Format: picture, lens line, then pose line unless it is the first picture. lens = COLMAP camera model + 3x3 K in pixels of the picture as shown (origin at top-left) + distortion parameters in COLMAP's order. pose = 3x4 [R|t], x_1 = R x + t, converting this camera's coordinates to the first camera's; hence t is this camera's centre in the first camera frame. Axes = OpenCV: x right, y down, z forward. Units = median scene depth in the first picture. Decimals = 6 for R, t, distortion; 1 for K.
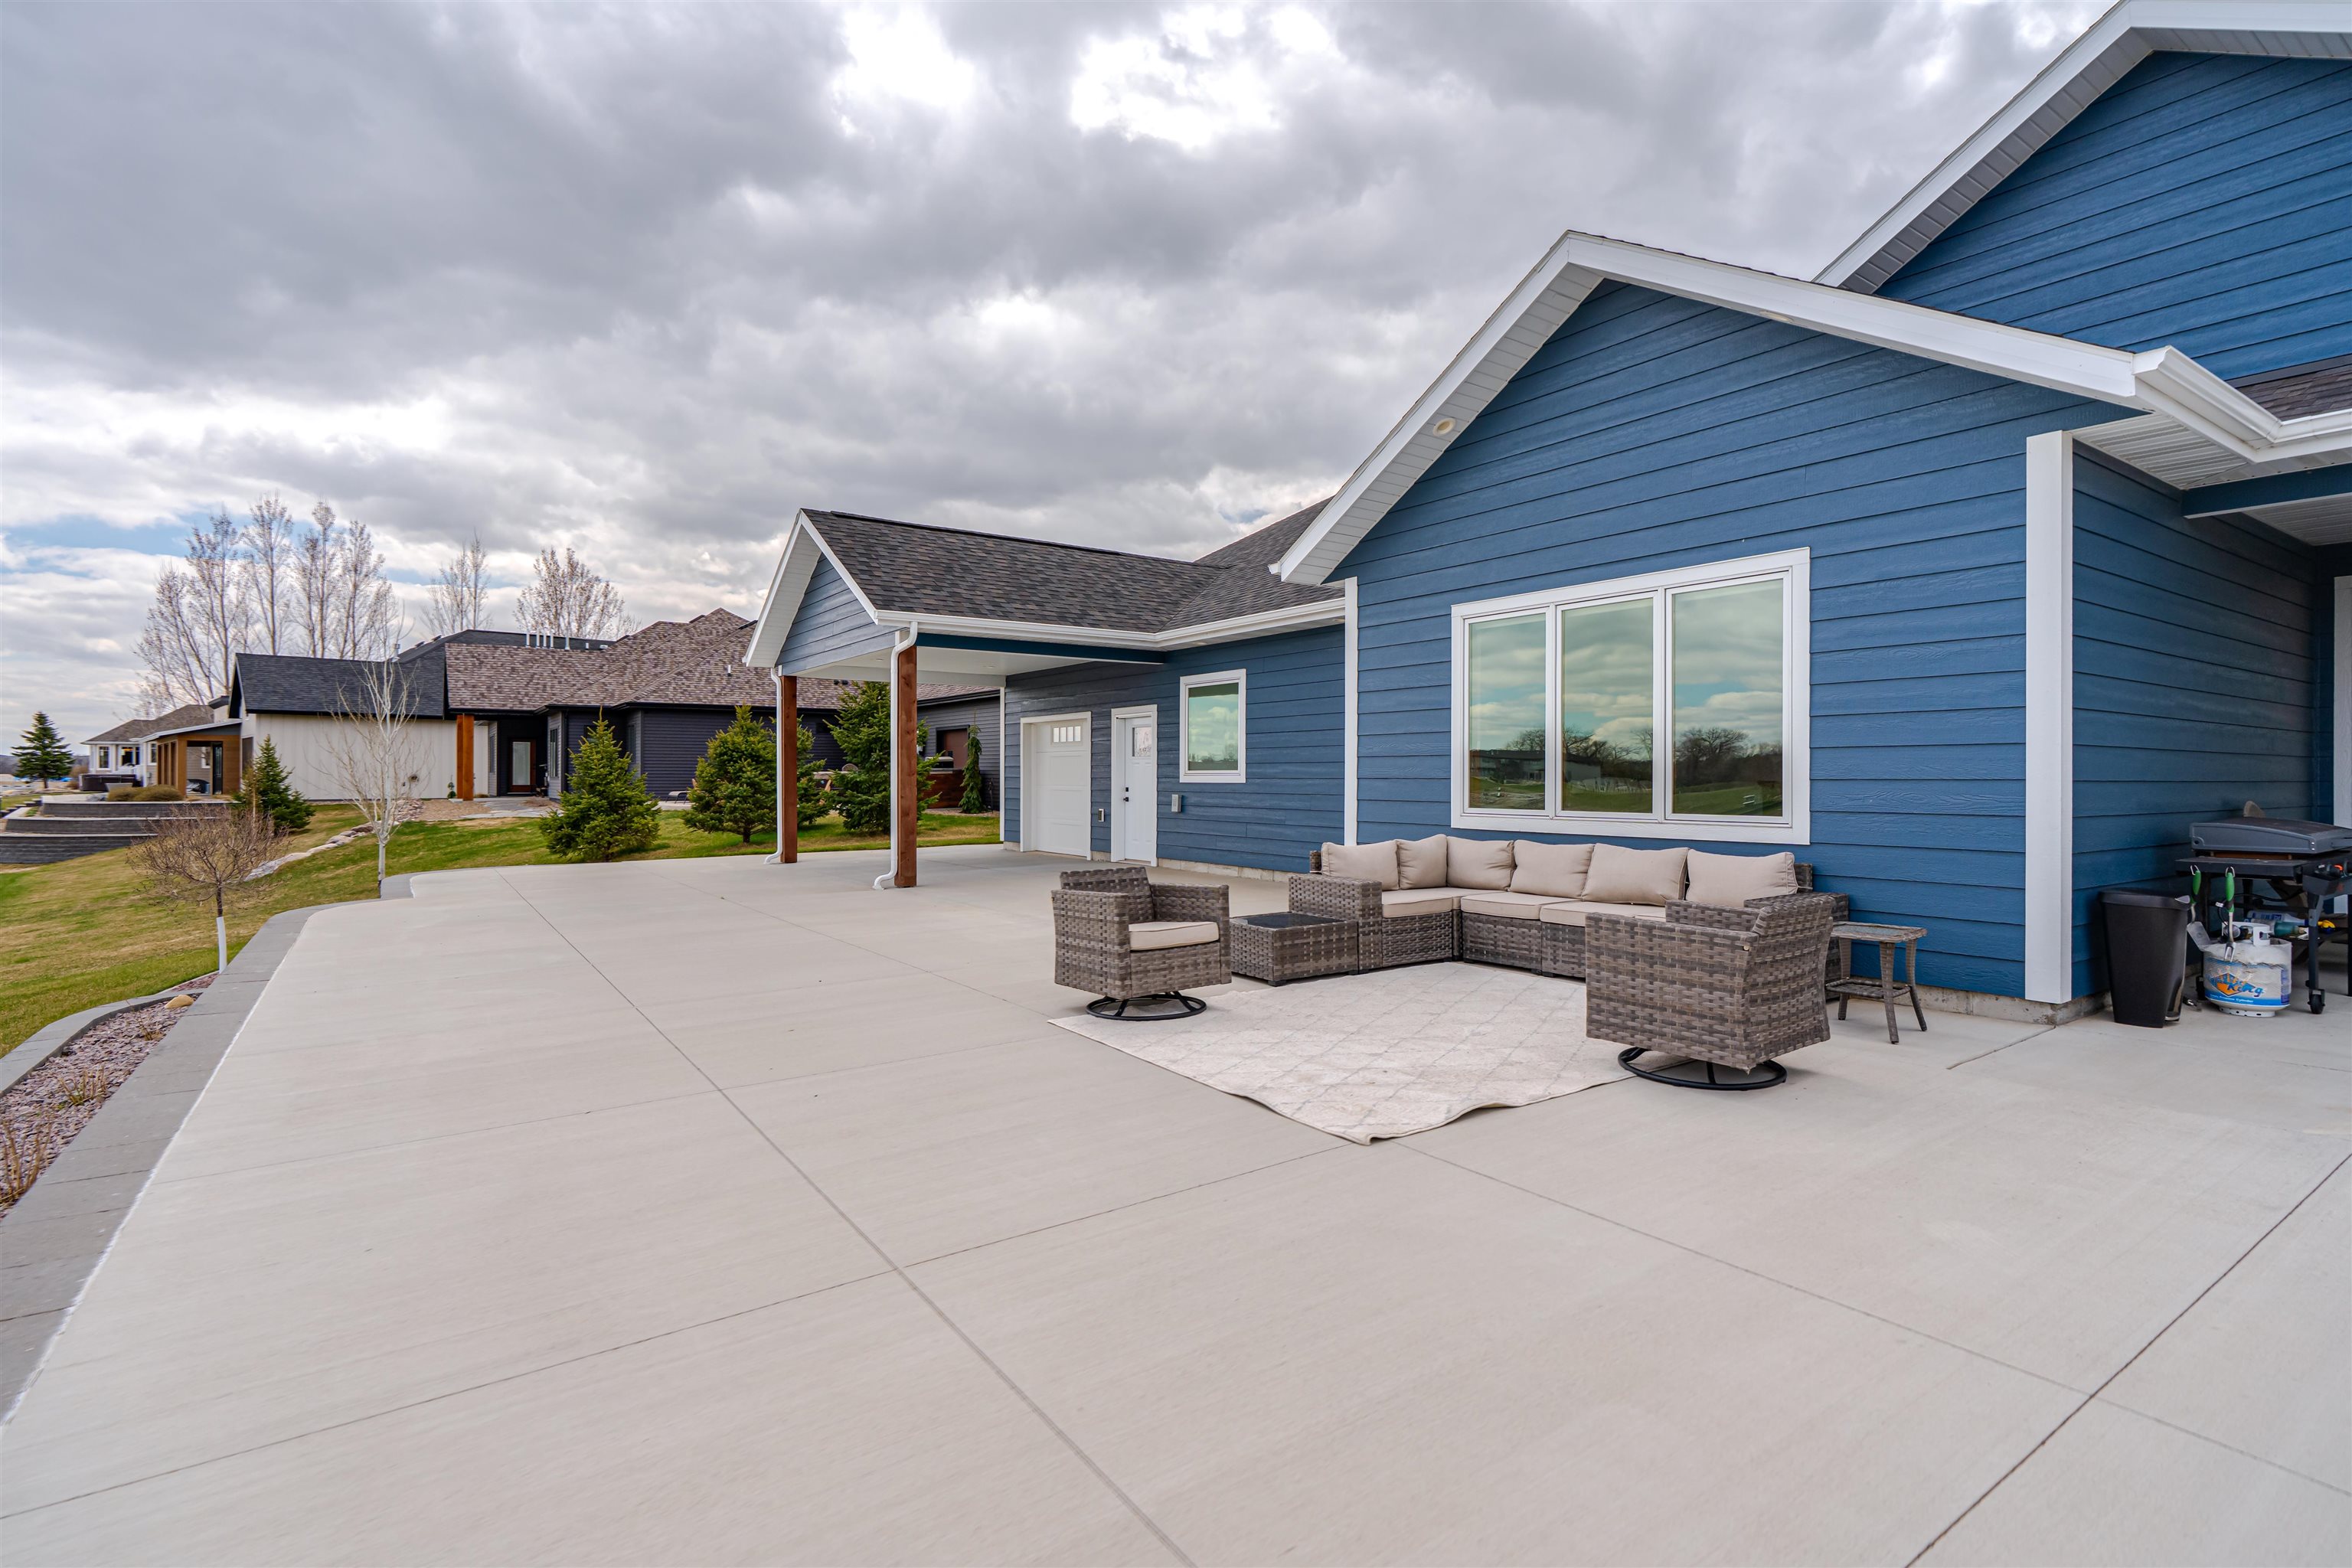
lens RADIAL K [[1126.8, 0, 1157.9], [0, 1126.8, 779.1], [0, 0, 1]] dist [-0.009309, 0.003493]
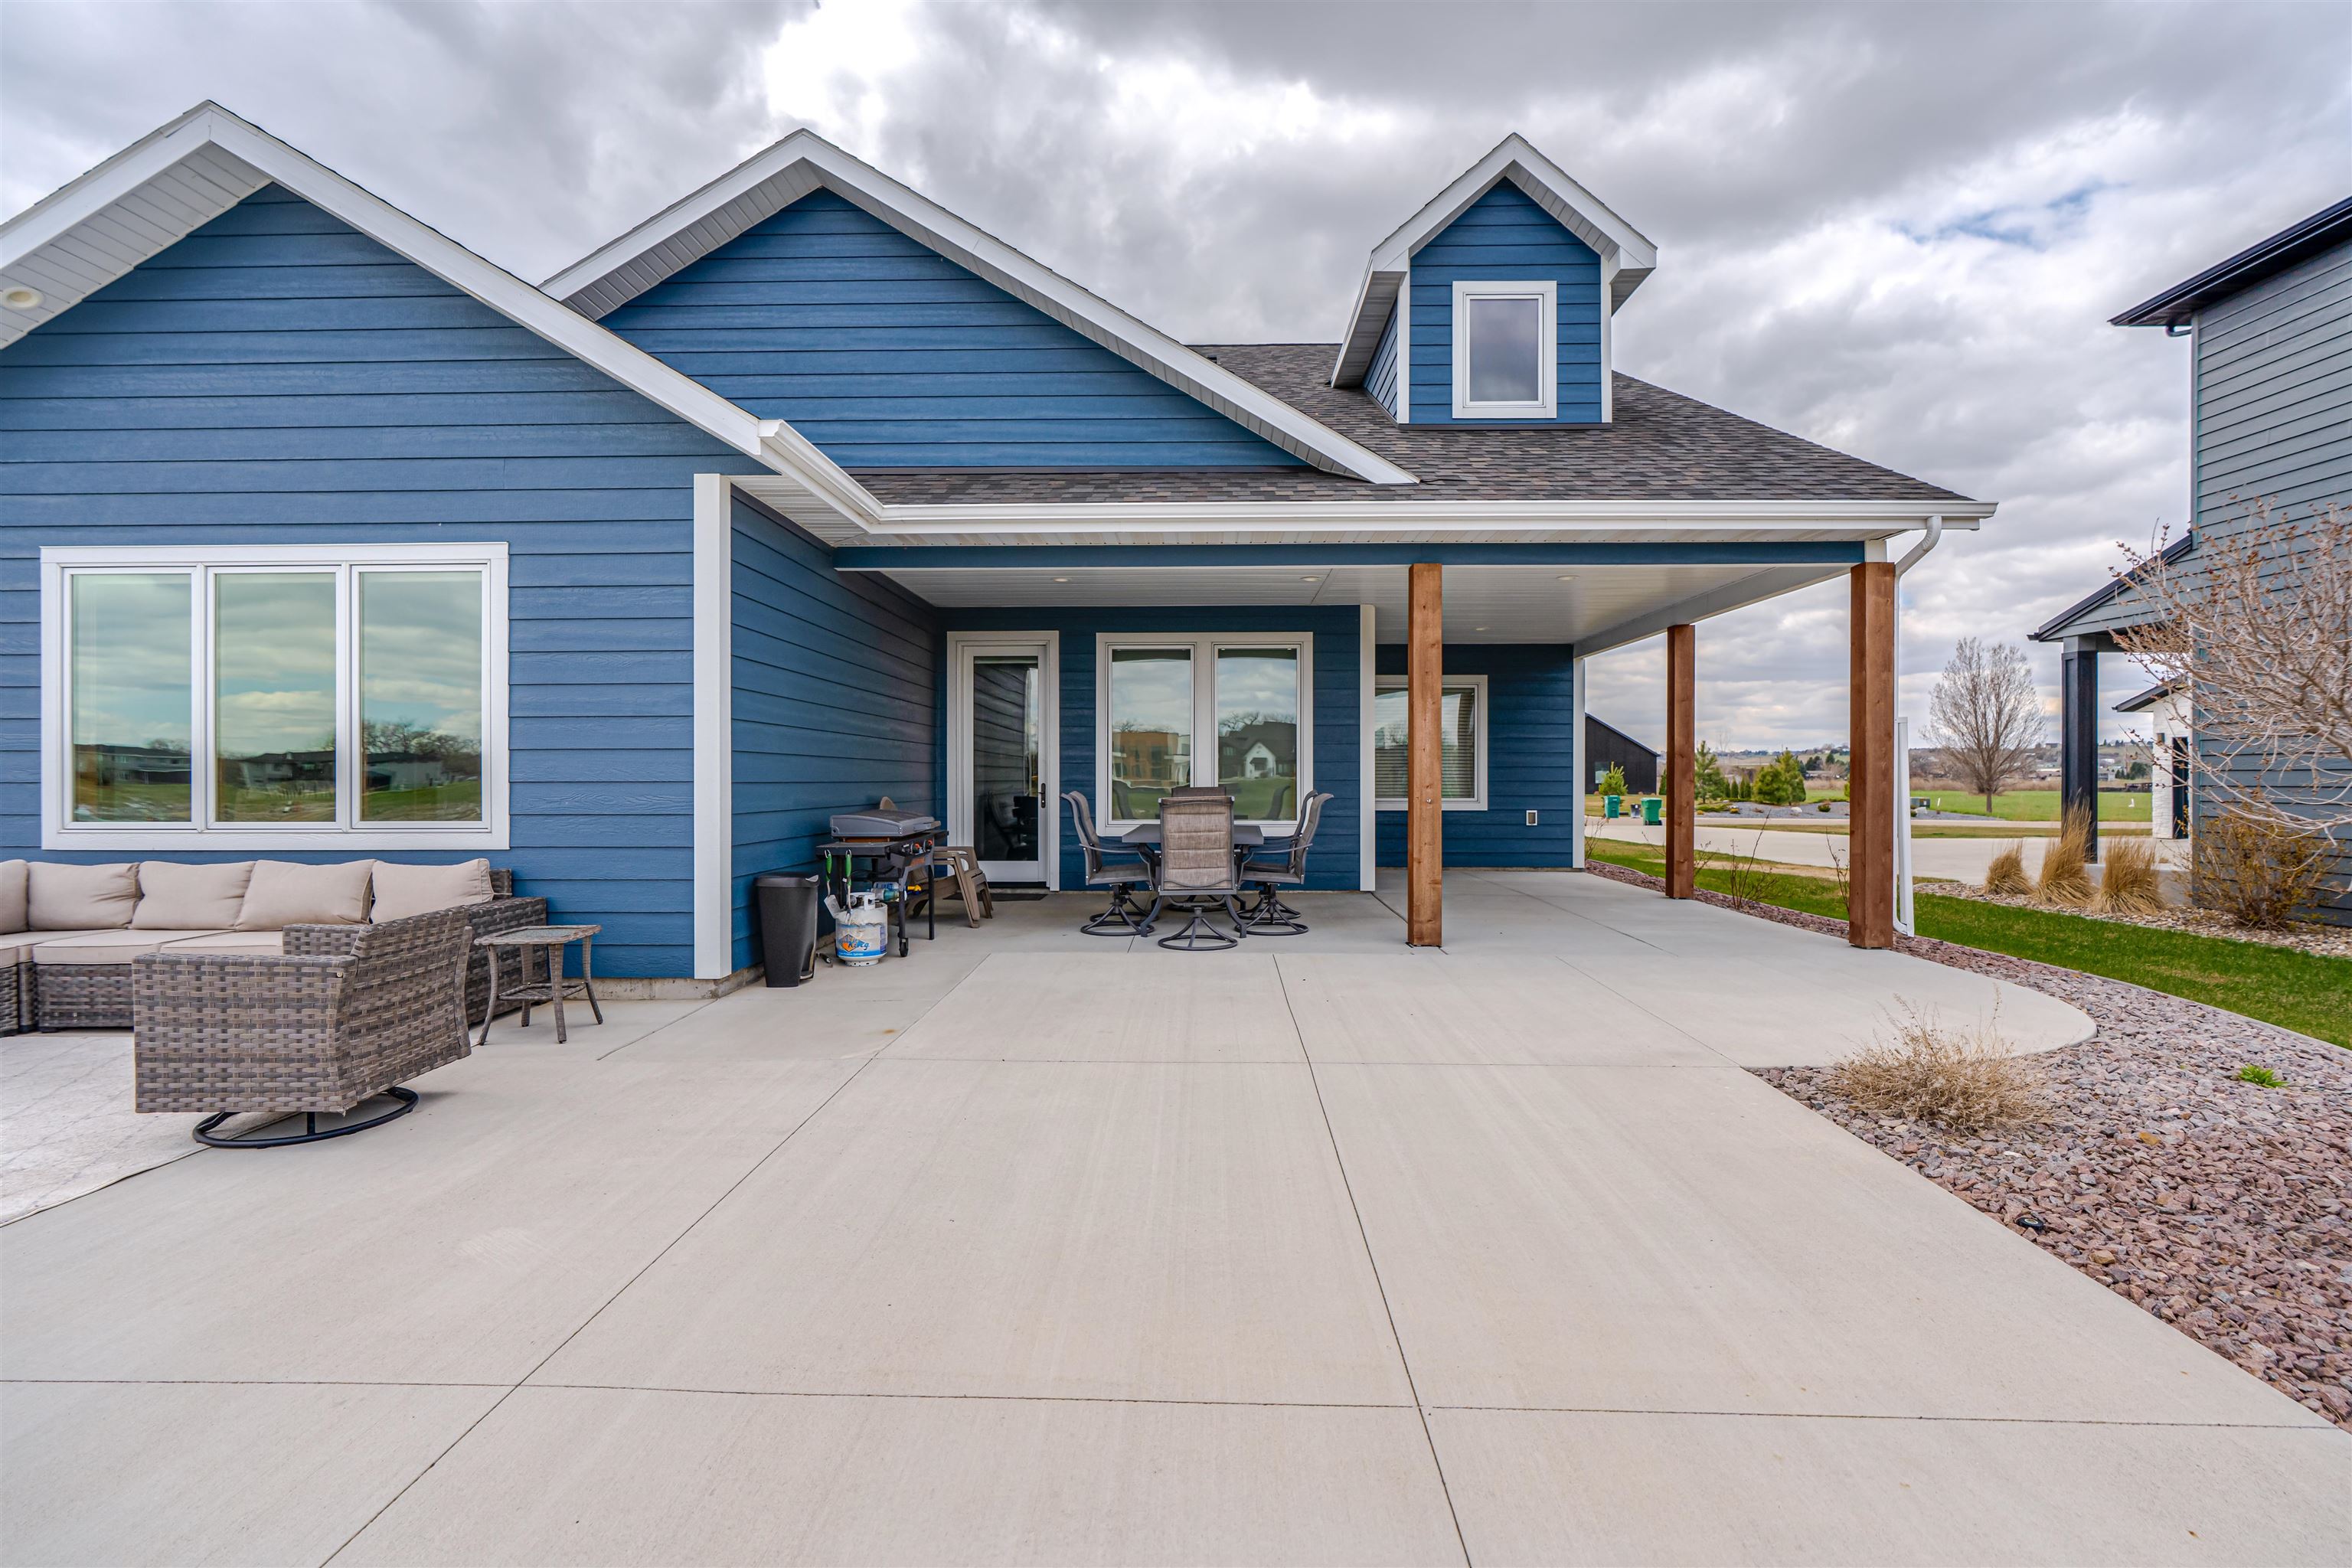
lens RADIAL K [[1126.8, 0, 1180.7], [0, 1126.8, 771.4], [0, 0, 1]] dist [-0.009309, 0.003493]
pose [[0.579709, 0.002585, 0.814820, 0.062770], [0.003430, 0.999978, -0.005612, -0.000544], [-0.814817, 0.006048, 0.579687, -0.016625]]
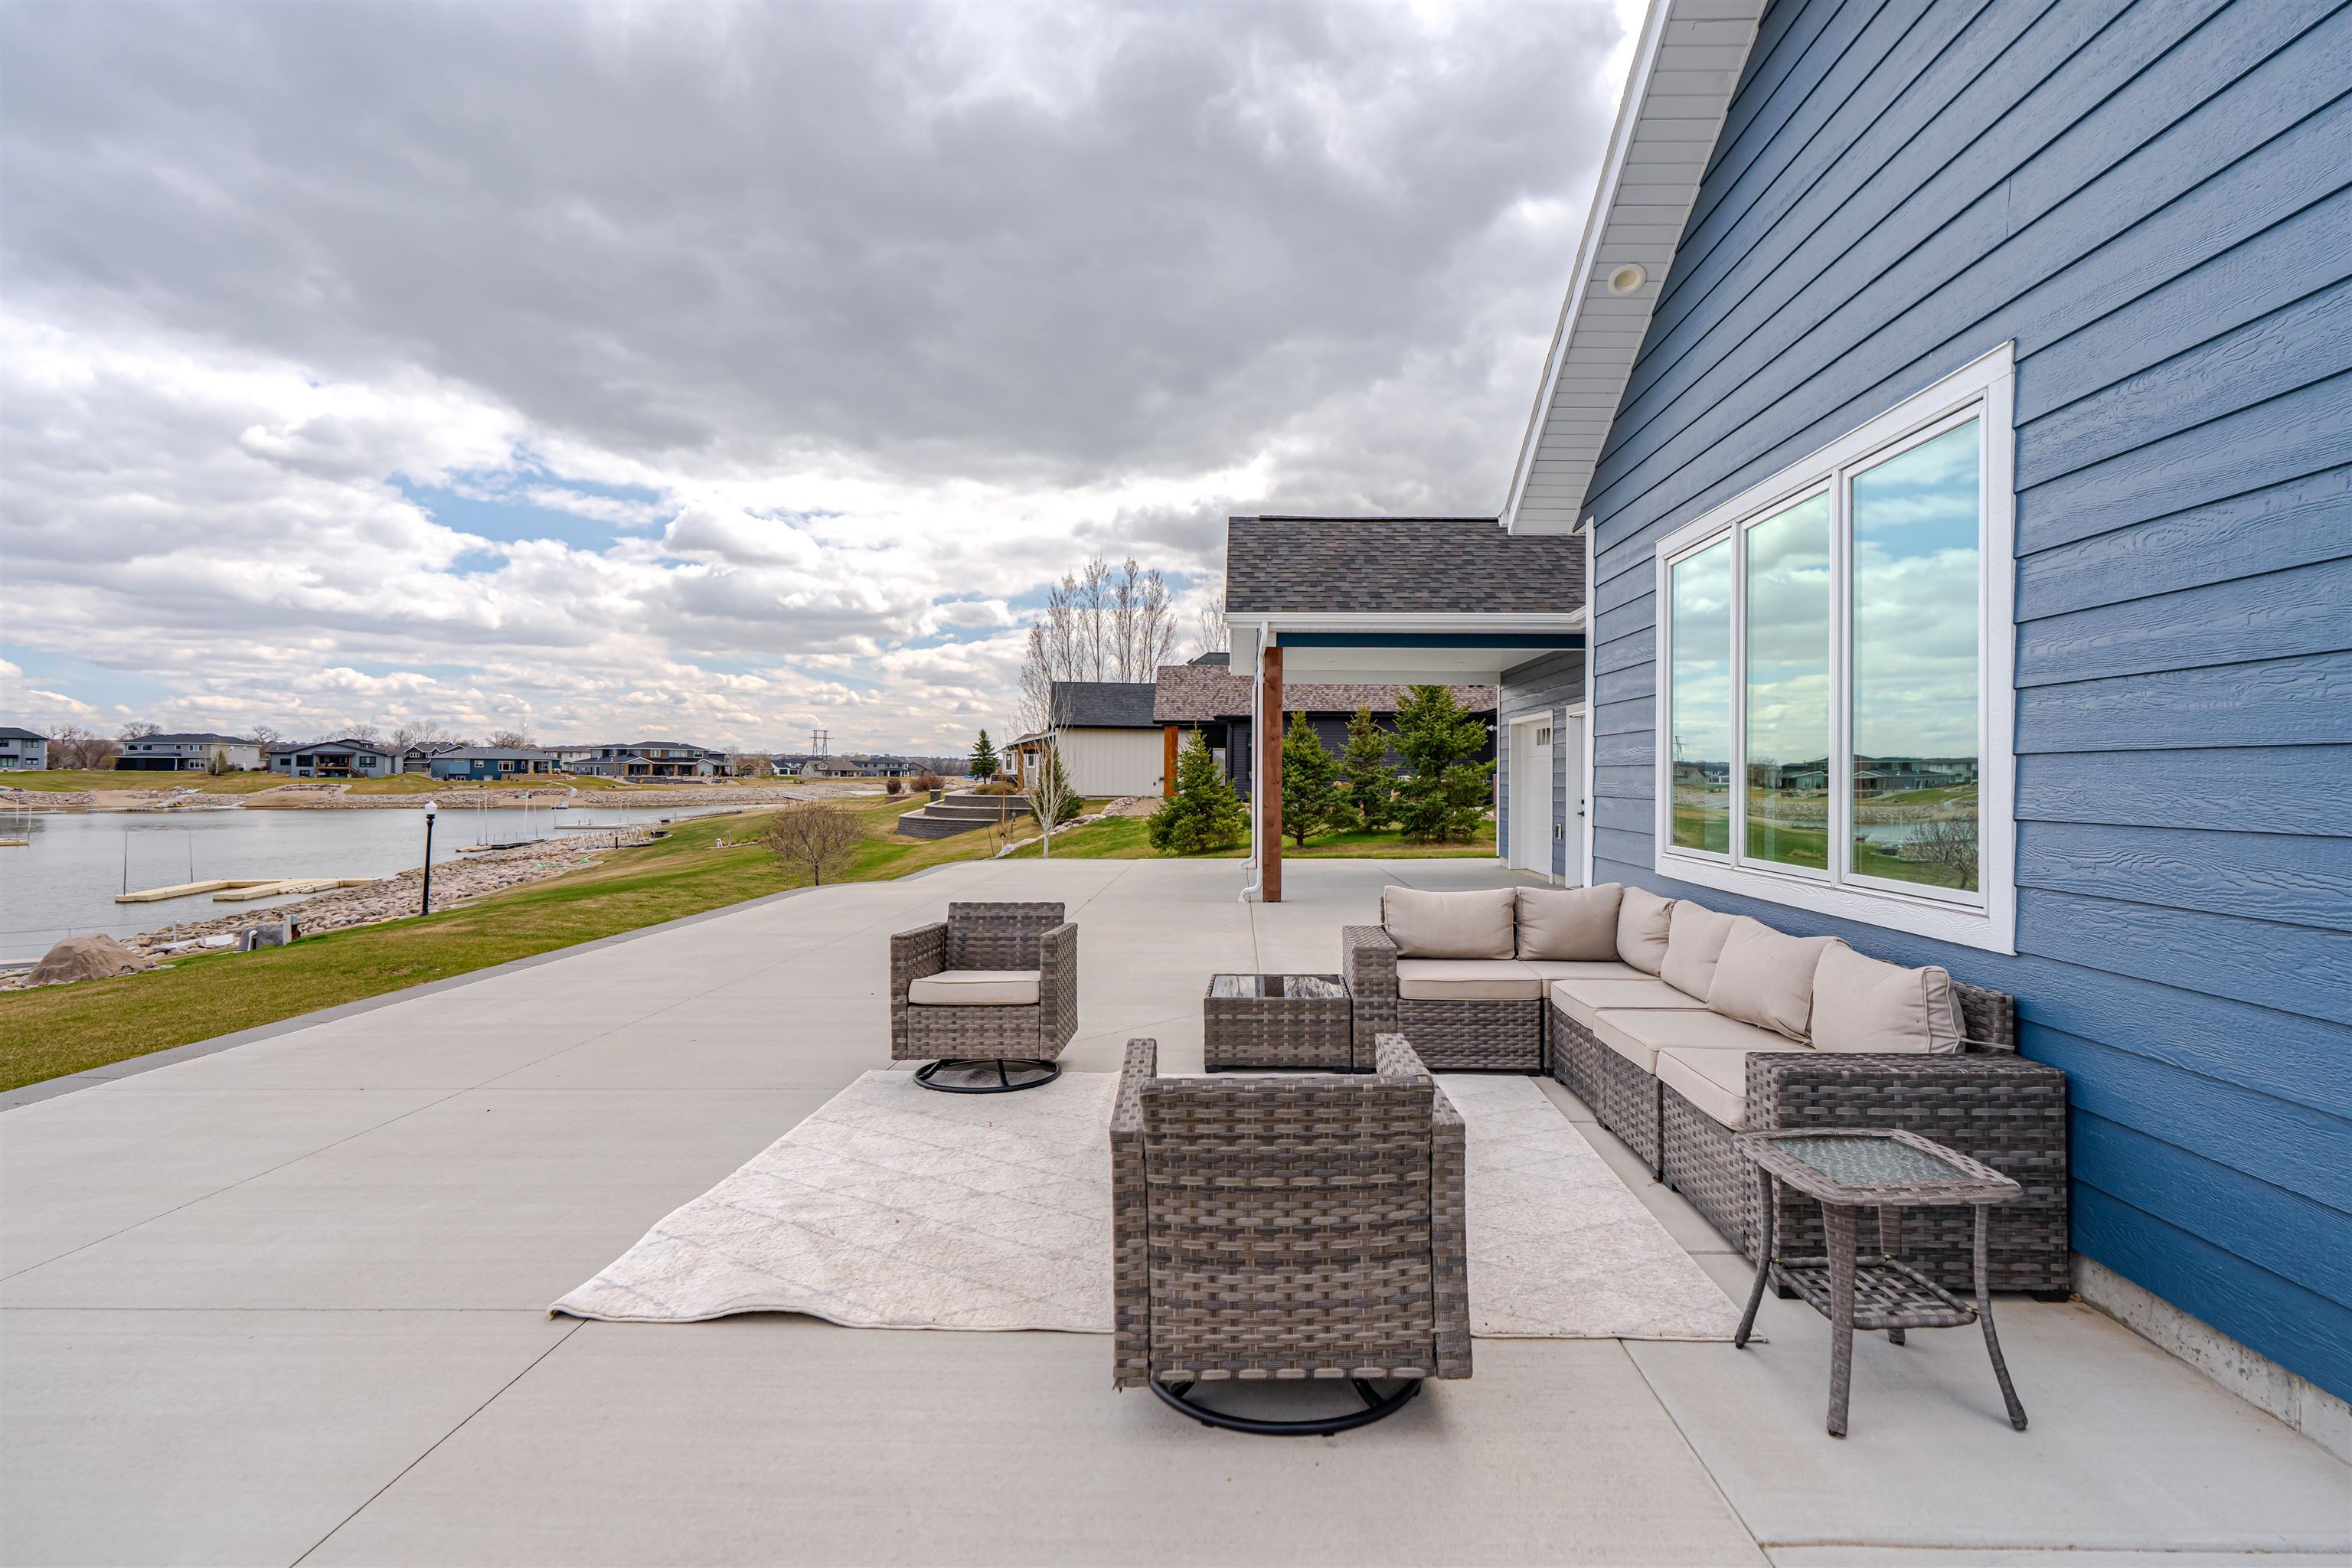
lens RADIAL K [[1126.8, 0, 1205.4], [0, 1126.8, 780.0], [0, 0, 1]] dist [-0.009309, 0.003493]
pose [[0.808987, 0.006384, -0.587792, 0.288629], [-0.006502, 0.999977, 0.001912, -0.007837], [0.587791, 0.002275, 0.809010, 0.201314]]
